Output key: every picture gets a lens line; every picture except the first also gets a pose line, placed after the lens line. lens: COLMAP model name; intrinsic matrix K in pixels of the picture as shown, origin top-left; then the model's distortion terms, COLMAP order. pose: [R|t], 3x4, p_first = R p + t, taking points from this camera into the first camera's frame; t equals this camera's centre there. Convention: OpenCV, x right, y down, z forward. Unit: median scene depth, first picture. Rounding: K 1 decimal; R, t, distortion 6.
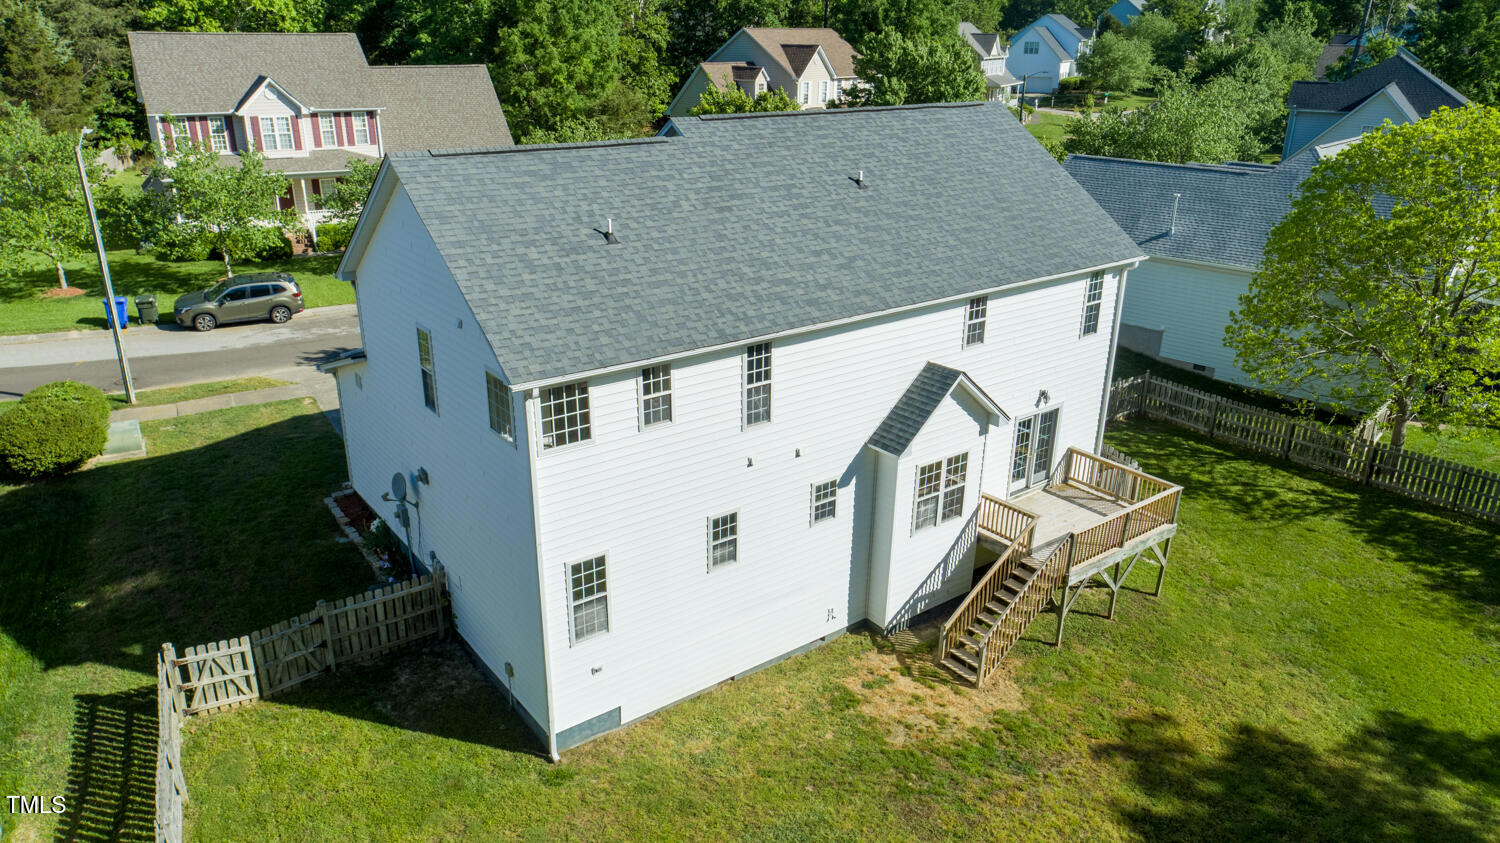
lens RADIAL K [[1019.6, 0, 761.9], [0, 1019.6, 438.4], [0, 0, 1]] dist [-0.002180, 0.003208]
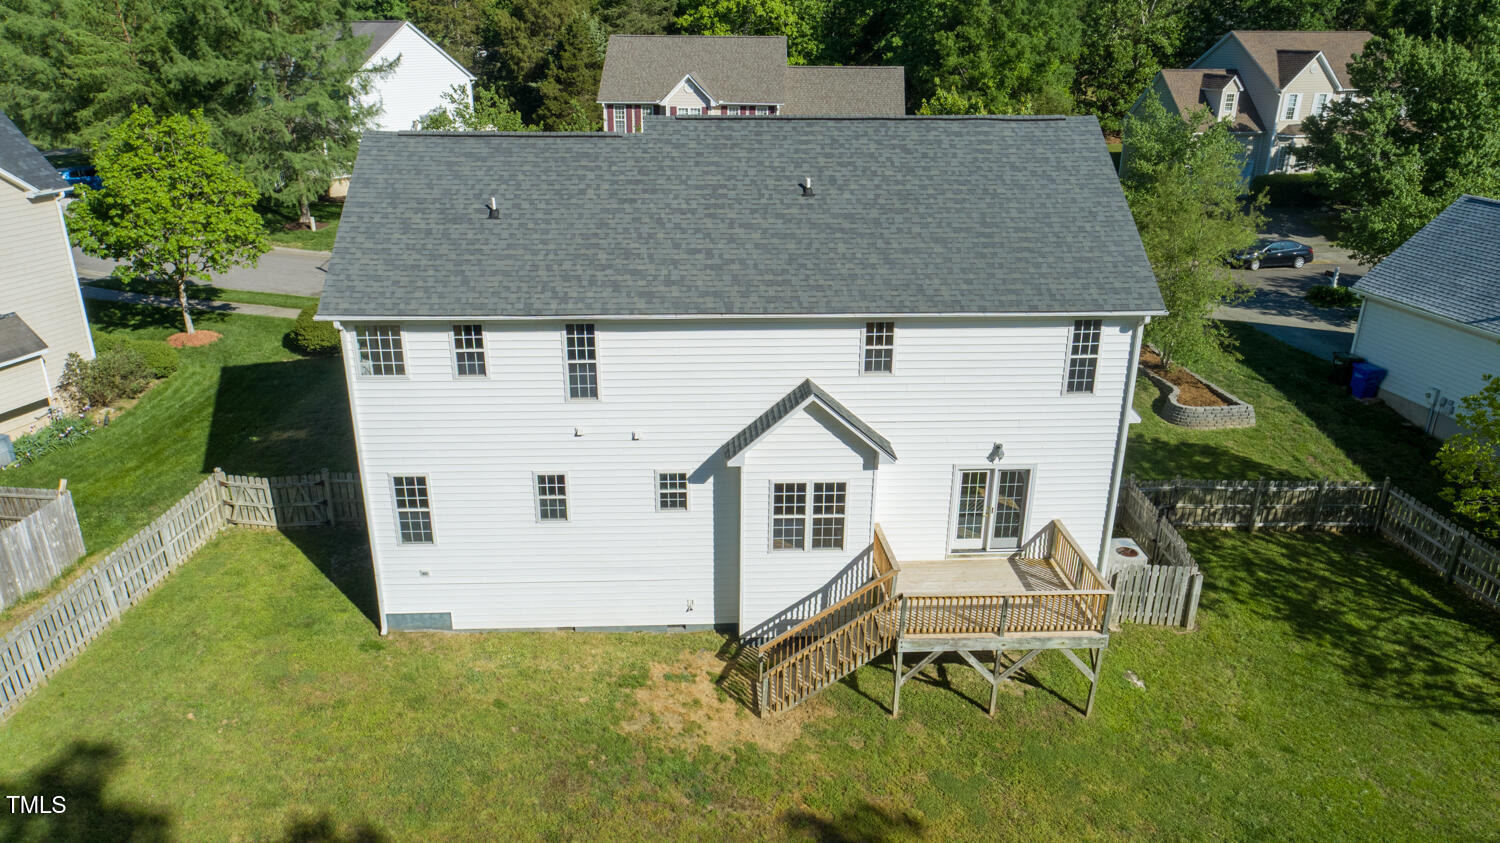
lens RADIAL K [[1018.8, 0, 751.9], [0, 1018.8, 435.9], [0, 0, 1]] dist [0.004352, 0.006363]
pose [[0.822901, 0.209464, -0.528166, 0.625974], [-0.212230, 0.975600, 0.056250, -0.064088], [0.527060, 0.065804, 0.847276, 0.156164]]
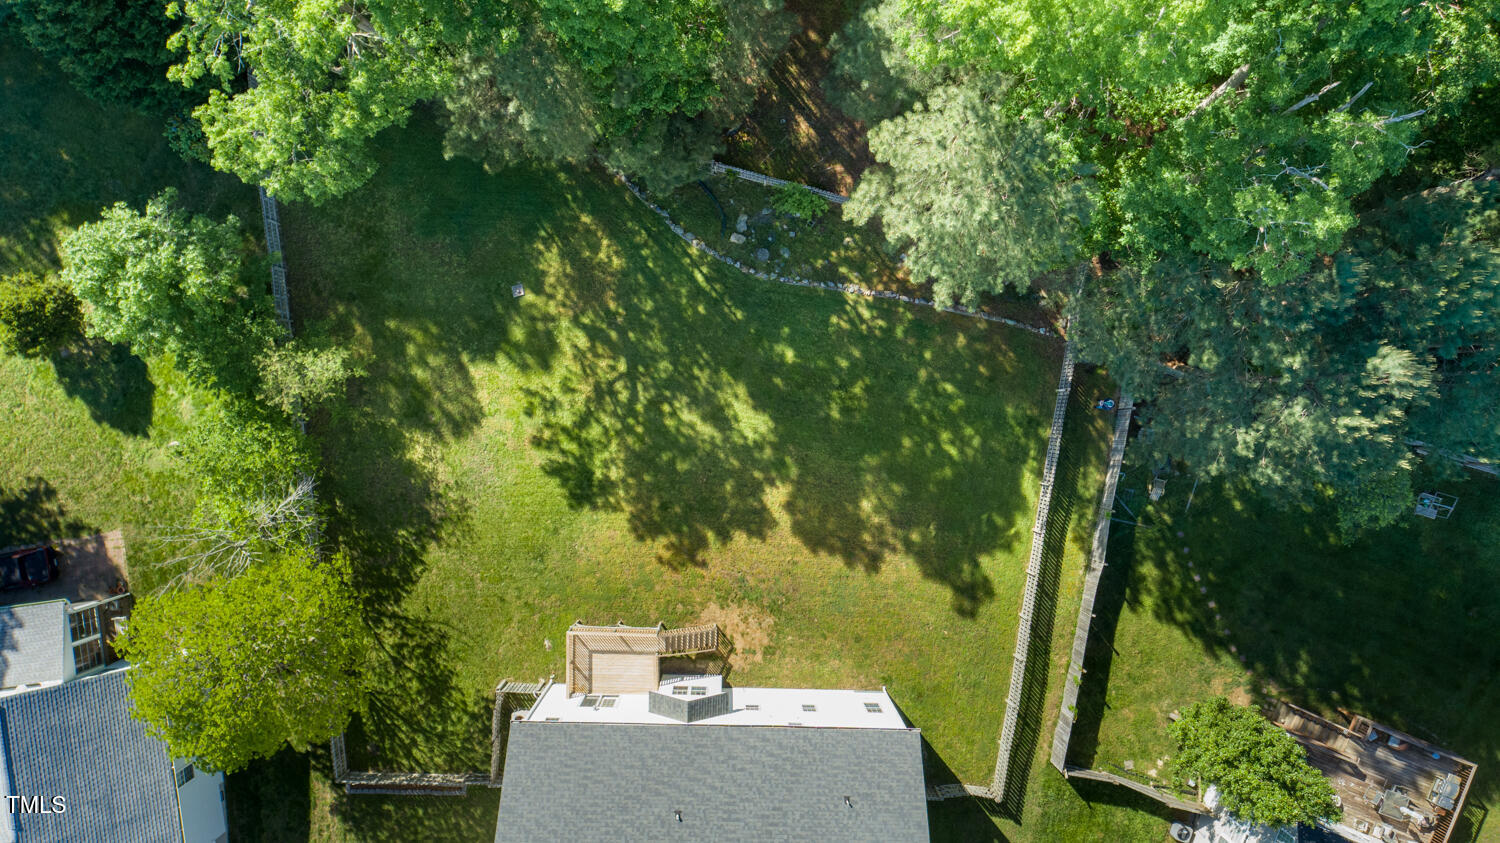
lens RADIAL K [[1025.5, 0, 748.8], [0, 1025.5, 430.4], [0, 0, 1]] dist [0.007735, 0.000508]
pose [[-0.772261, -0.634194, -0.037560, 0.497091], [0.208129, -0.308412, 0.928205, -1.690608], [-0.600246, 0.708999, 0.370168, -0.211380]]
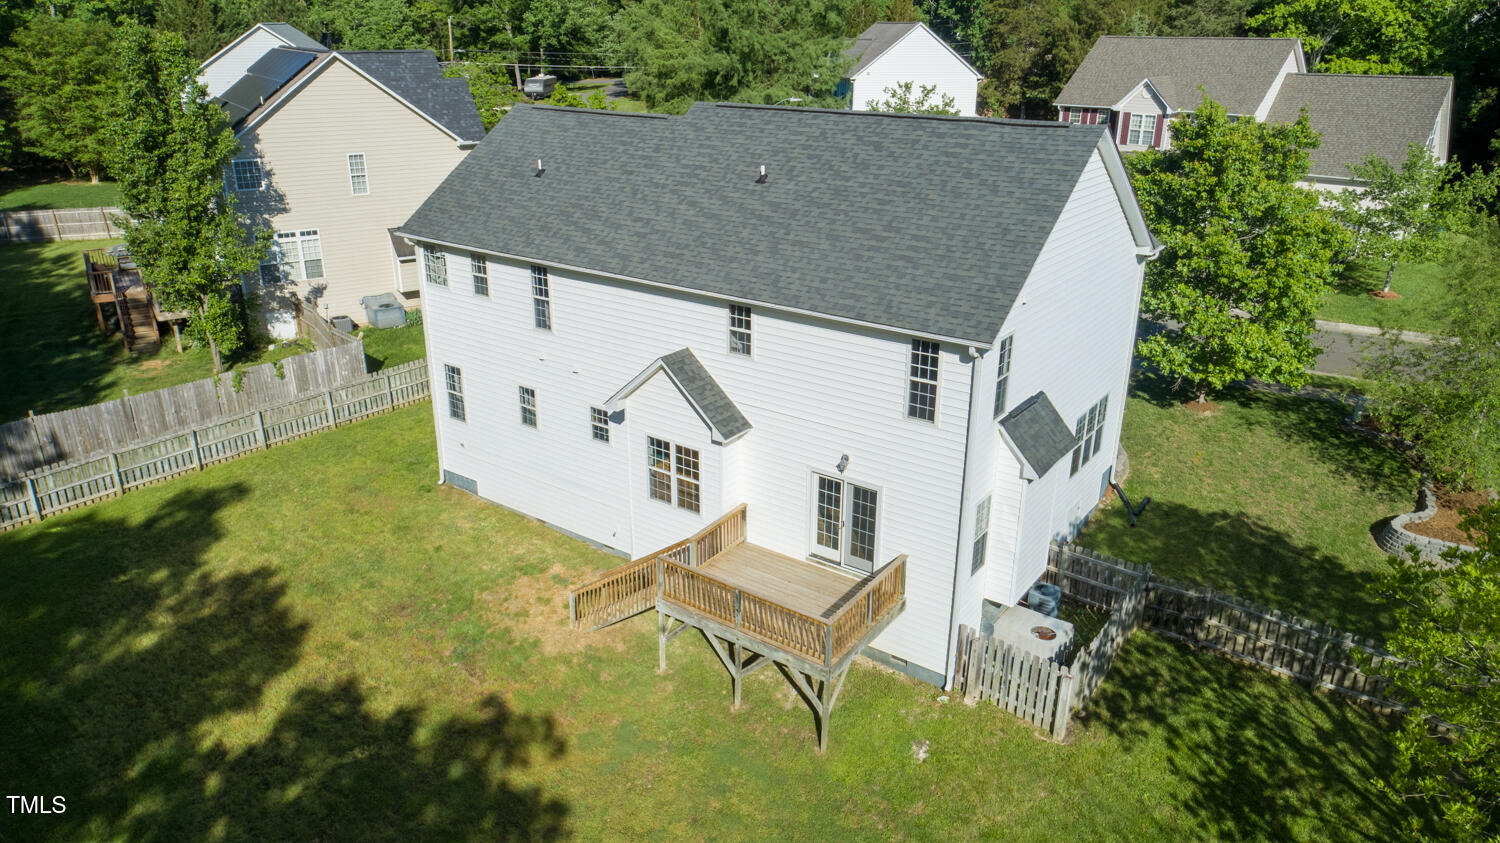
lens RADIAL K [[1025.5, 0, 748.8], [0, 1025.5, 430.4], [0, 0, 1]] dist [0.007735, 0.000508]
pose [[0.281927, 0.347629, -0.894243, 1.116965], [-0.363723, 0.901204, 0.235664, -0.262011], [0.887819, 0.258817, 0.380514, 0.665034]]
